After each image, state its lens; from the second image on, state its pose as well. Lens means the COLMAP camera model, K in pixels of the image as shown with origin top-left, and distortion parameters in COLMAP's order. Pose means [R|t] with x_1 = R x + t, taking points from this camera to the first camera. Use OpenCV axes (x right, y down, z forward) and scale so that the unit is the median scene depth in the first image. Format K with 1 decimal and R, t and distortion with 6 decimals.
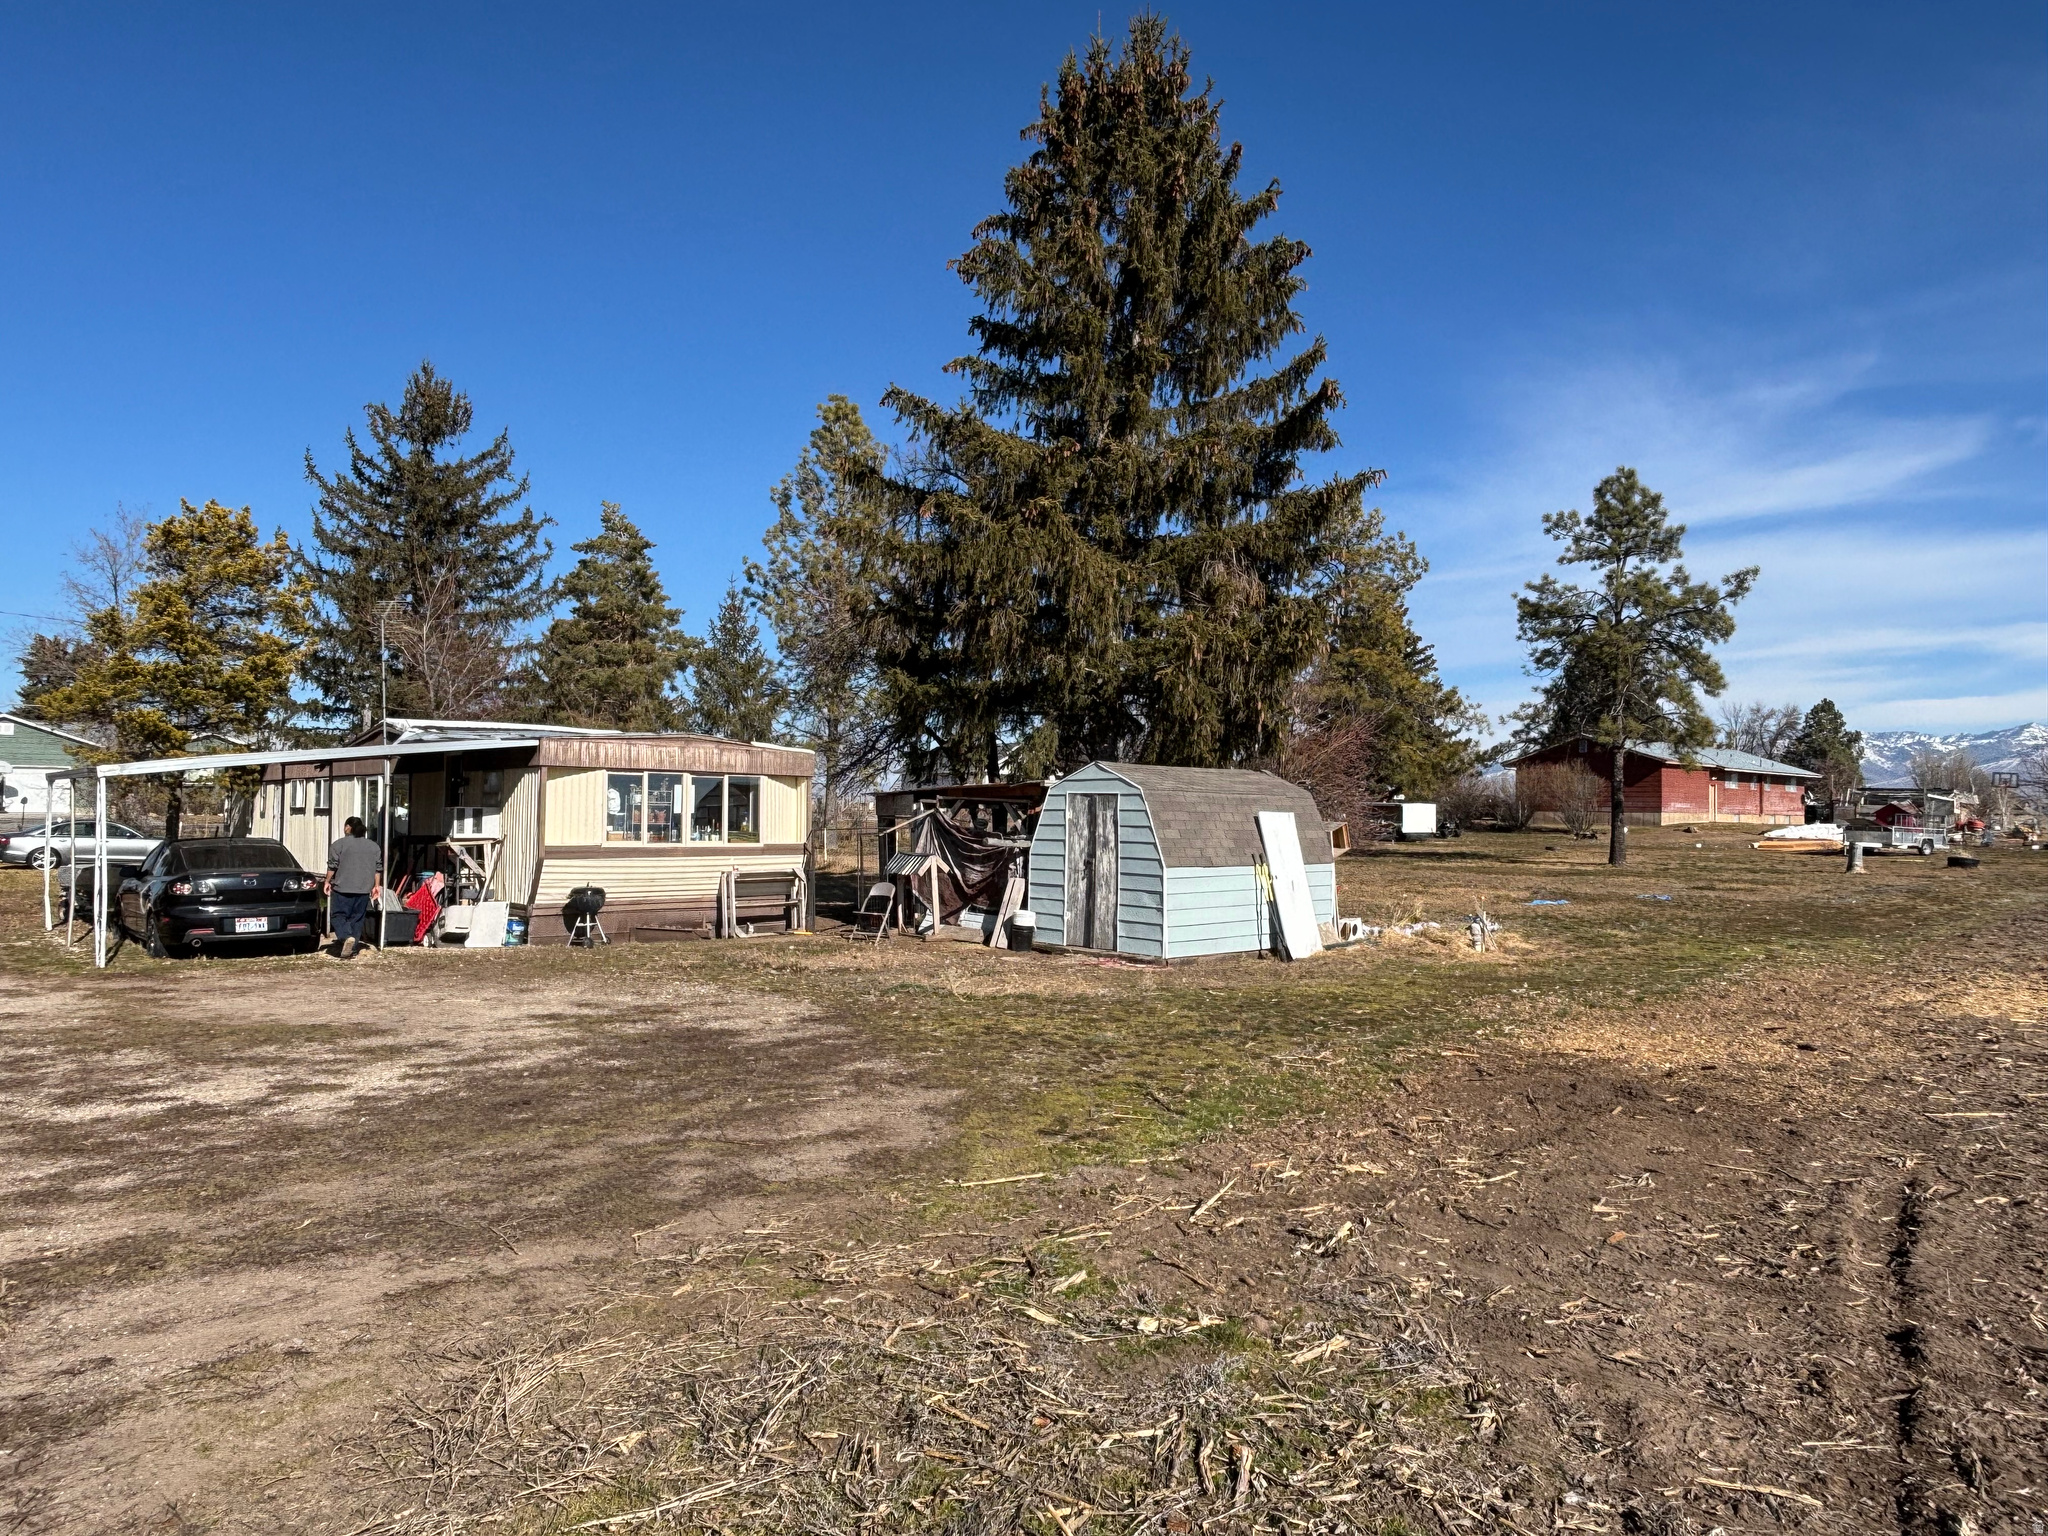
lens RADIAL K [[1317.8, 0, 1023.3], [0, 1317.8, 765.7], [0, 0, 1]] dist [-0.003359, -0.000640]
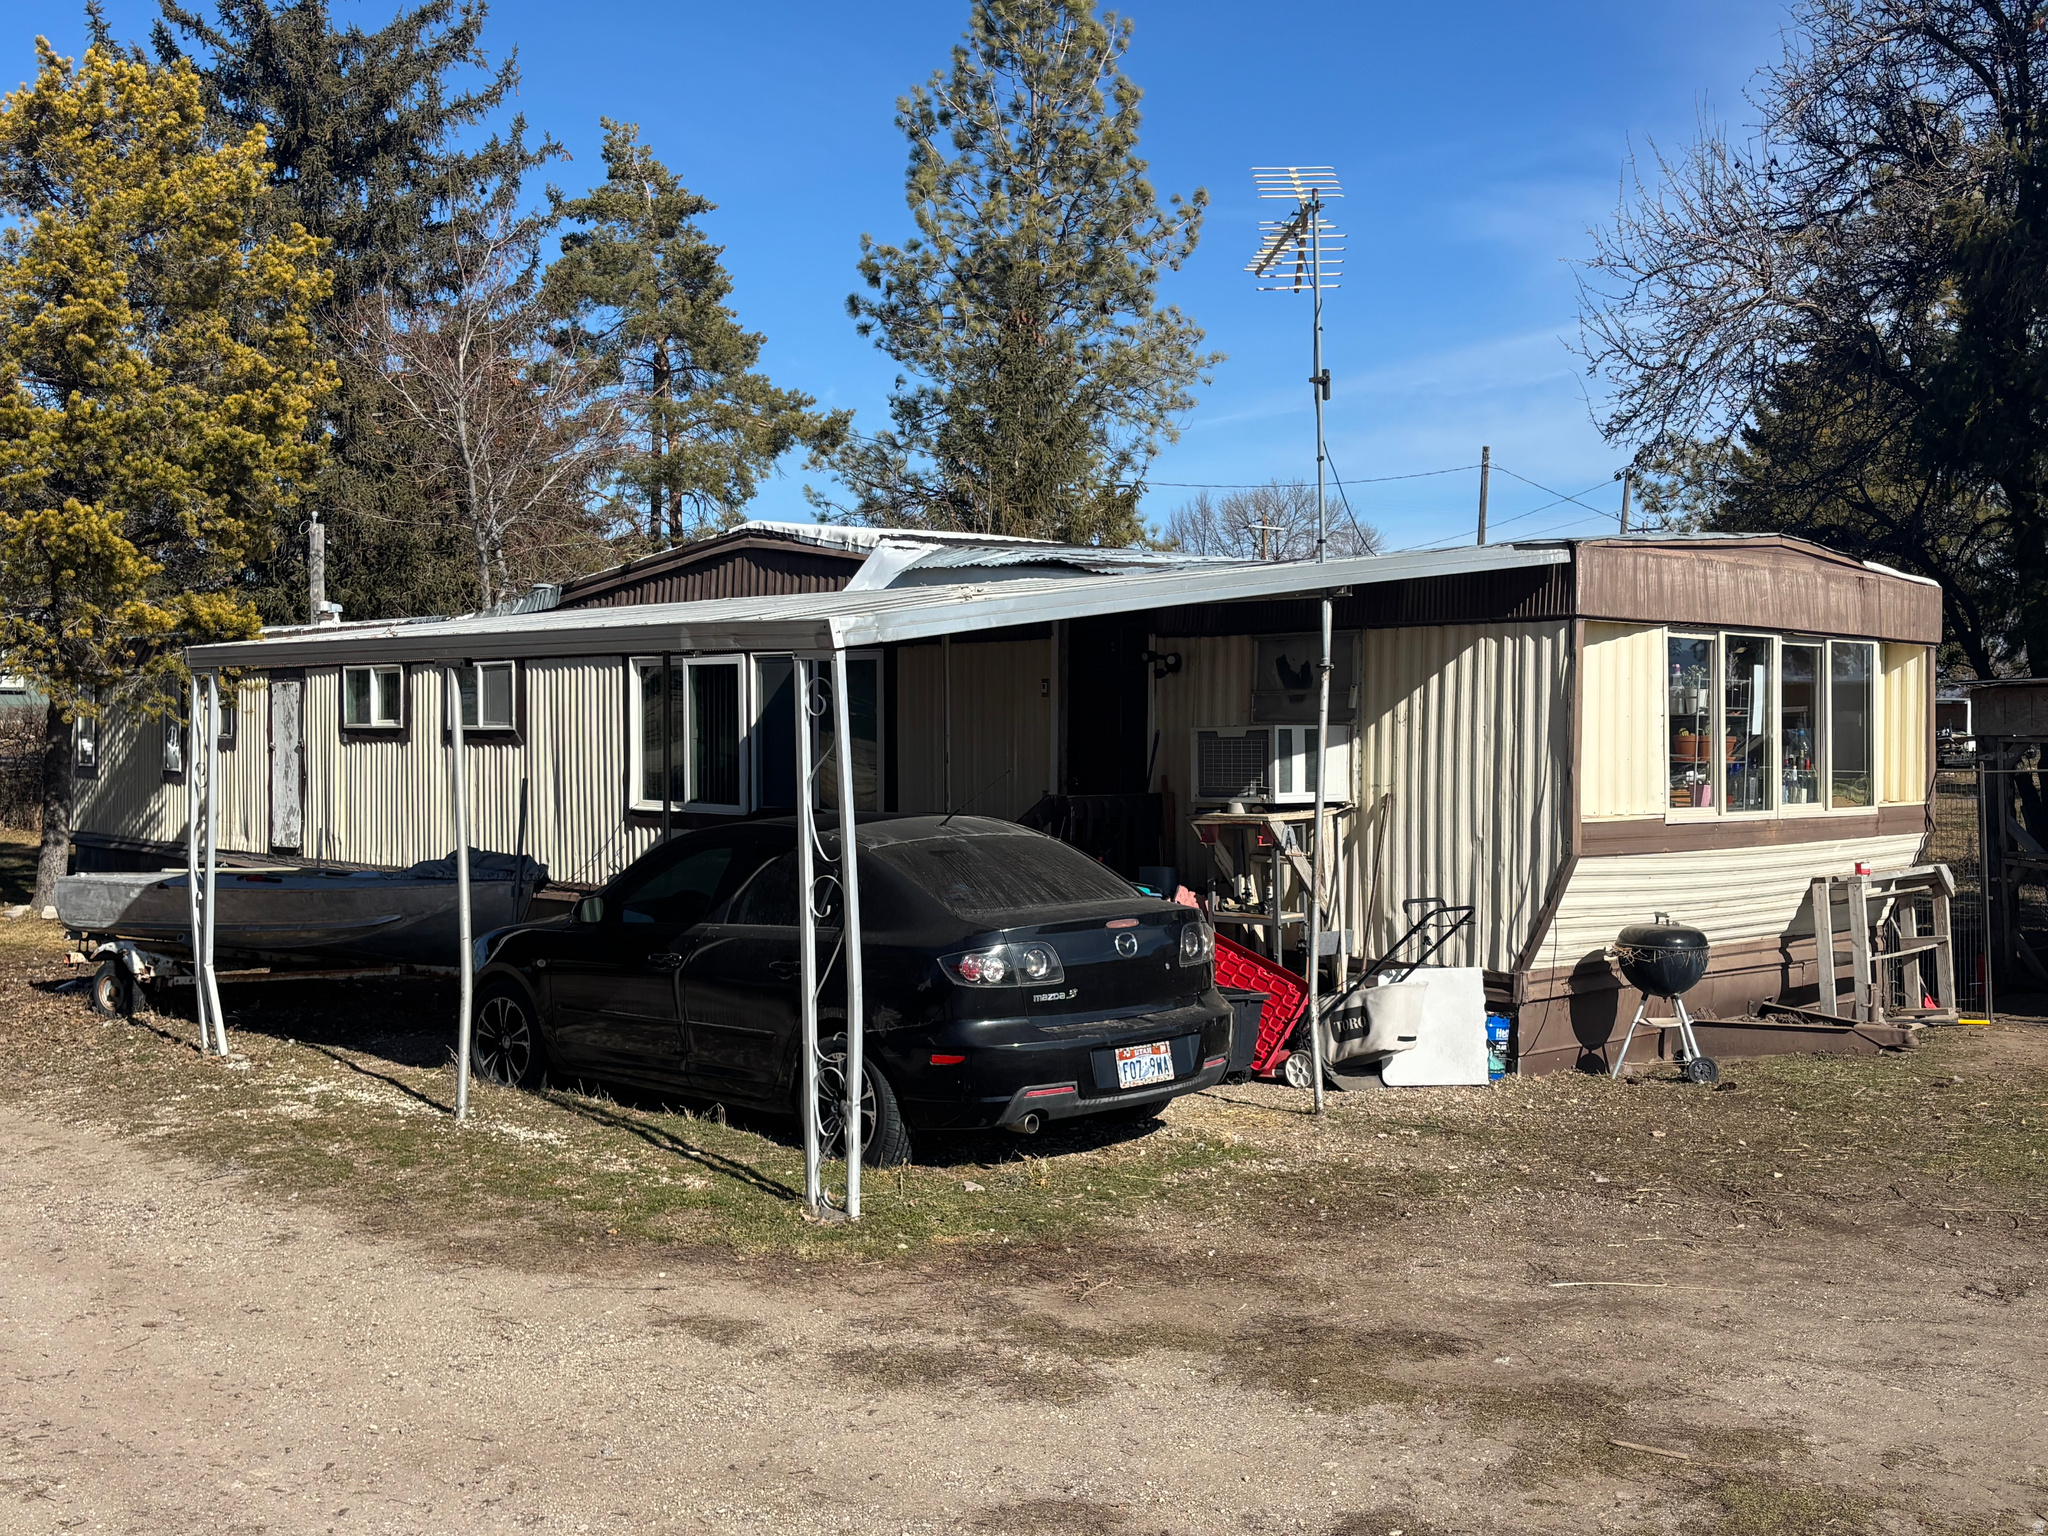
lens RADIAL K [[2196.1, 0, 1024.5], [0, 2196.1, 769.6], [0, 0, 1]] dist [-0.000965, 0.000000]
pose [[0.998847, -0.009357, 0.047084, -0.511056], [0.006632, 0.998312, 0.057701, 0.006132], [-0.047544, -0.057322, 0.997223, 0.332046]]
